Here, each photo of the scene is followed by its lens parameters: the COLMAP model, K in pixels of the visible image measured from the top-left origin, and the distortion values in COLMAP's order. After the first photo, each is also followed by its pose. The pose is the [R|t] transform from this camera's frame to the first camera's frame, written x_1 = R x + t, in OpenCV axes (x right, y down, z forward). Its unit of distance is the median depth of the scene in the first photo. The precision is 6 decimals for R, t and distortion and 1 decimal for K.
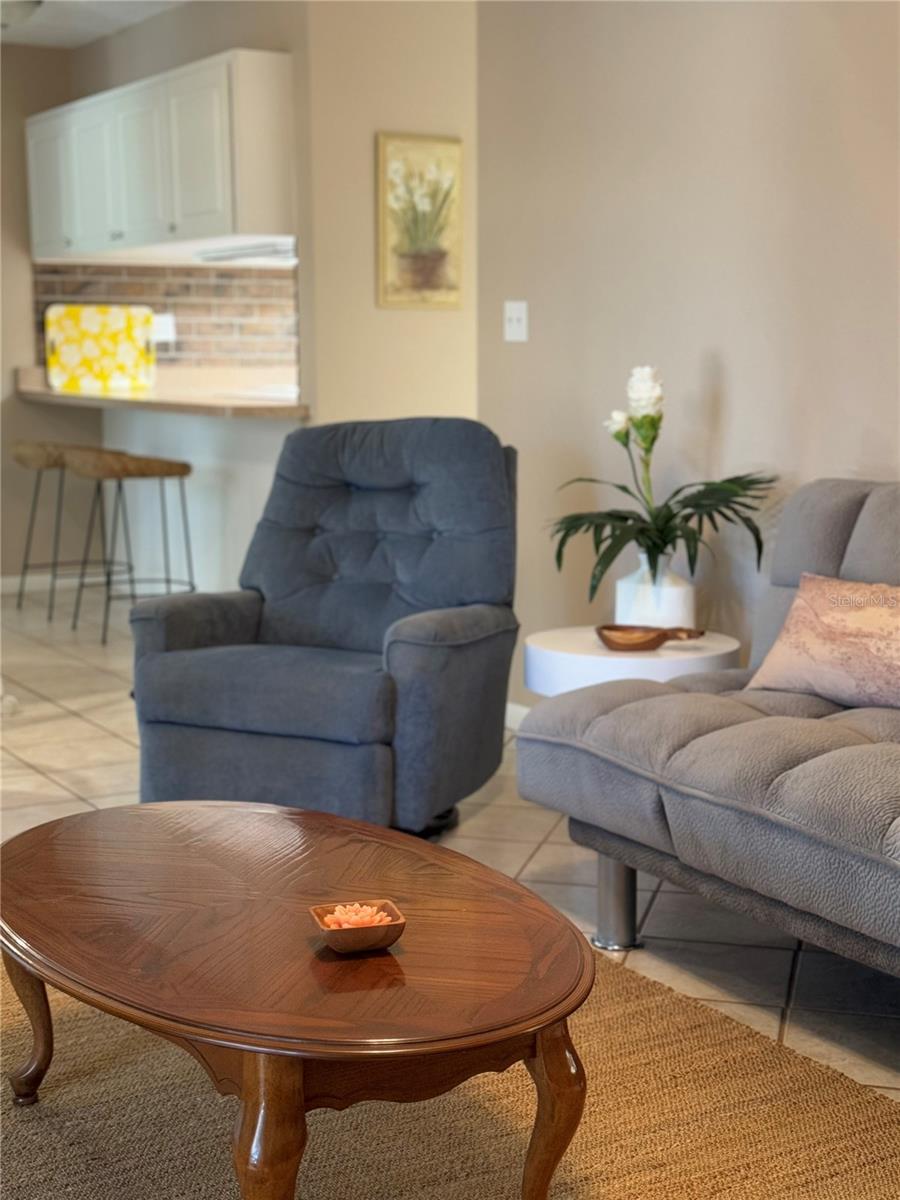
lens RADIAL K [[1807.8, 0, 470.3], [0, 1807.8, 610.4], [0, 0, 1]] dist [0.125746, 0.000000]
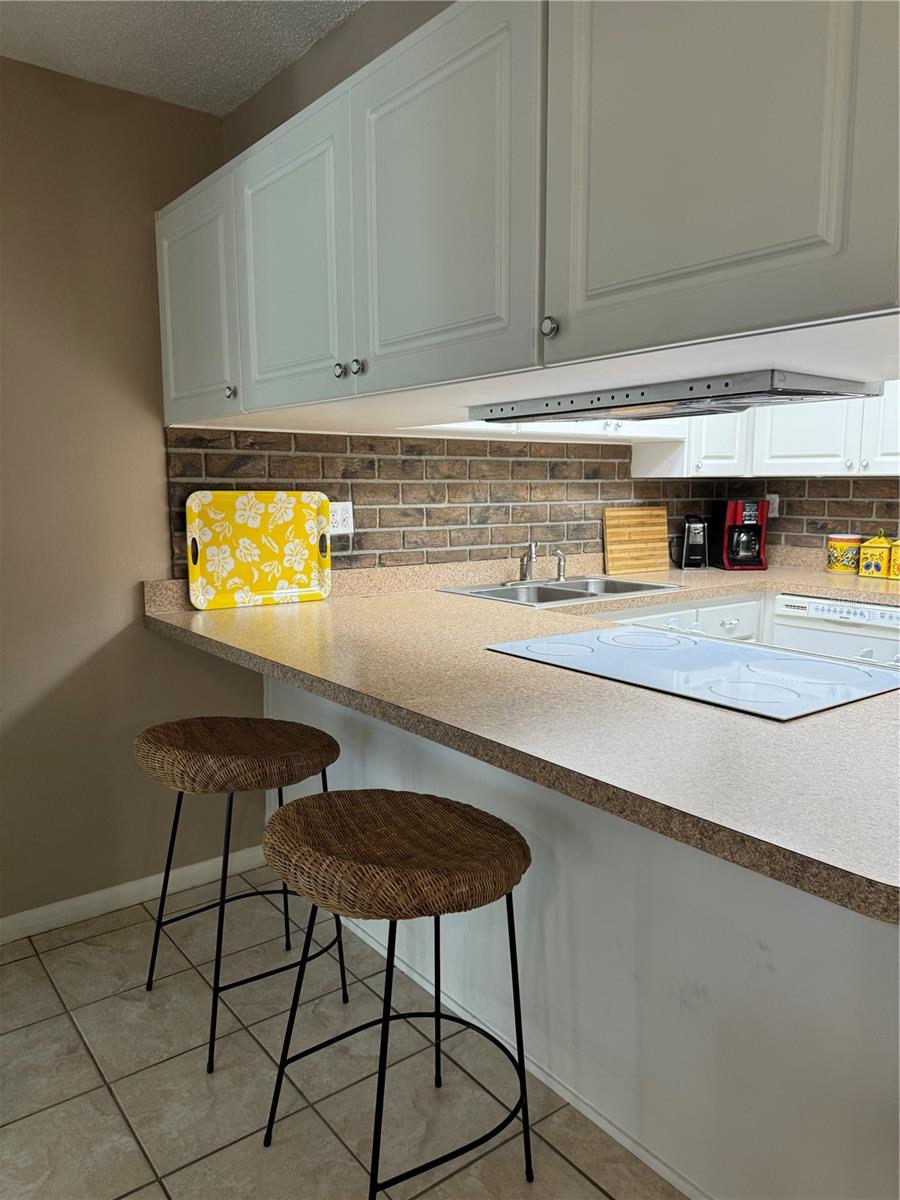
lens RADIAL K [[846.9, 0, 460.4], [0, 846.9, 609.4], [0, 0, 1]] dist [0.050276, -0.056455]
pose [[0.991780, -0.011099, 0.127476, -0.302193], [0.011087, 0.999938, 0.000801, -0.214693], [-0.127477, 0.000619, 0.991841, 1.182756]]
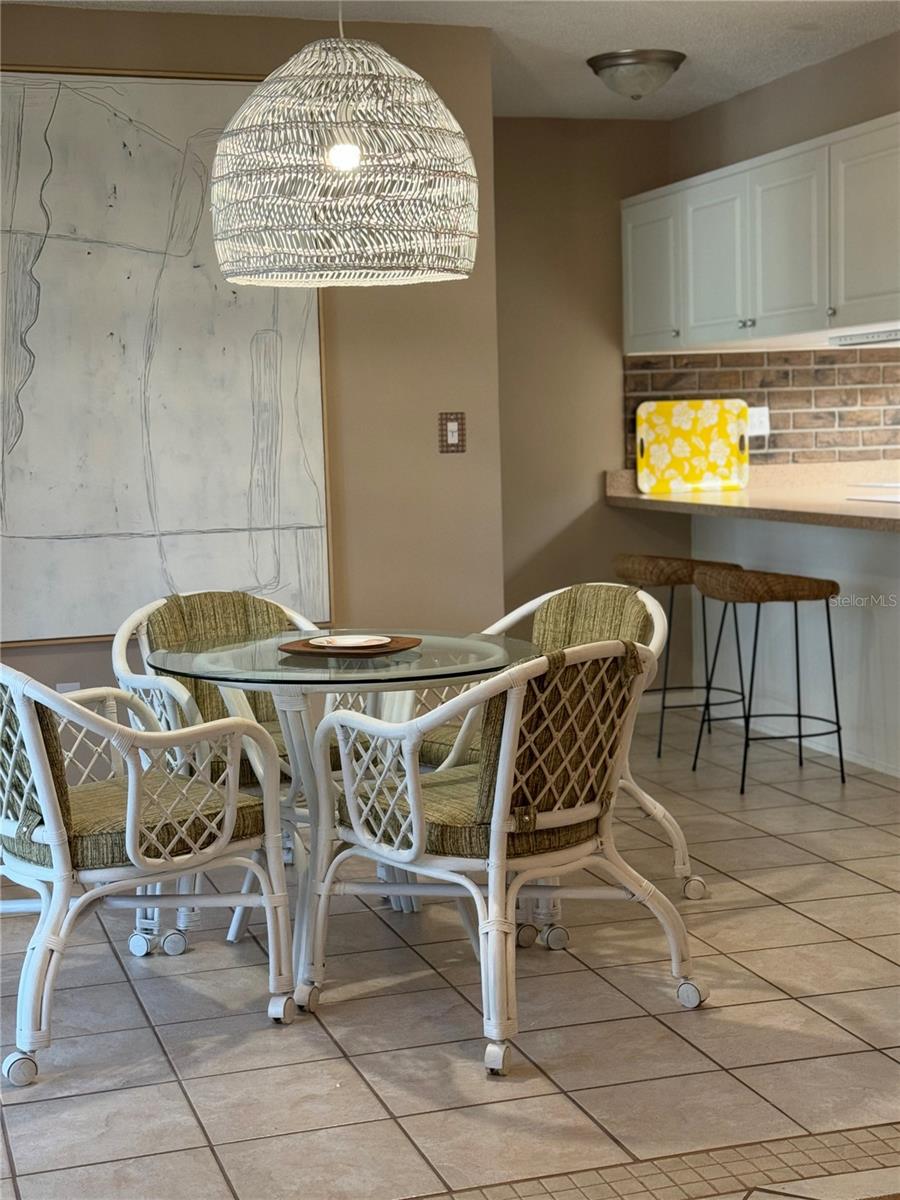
lens RADIAL K [[1807.8, 0, 444.3], [0, 1807.8, 606.4], [0, 0, 1]] dist [0.125746, 0.000000]
pose [[0.973674, -0.001467, -0.227939, -0.211819], [-0.007339, 0.999259, -0.037783, -0.054362], [0.227826, 0.038461, 0.972942, 0.185255]]
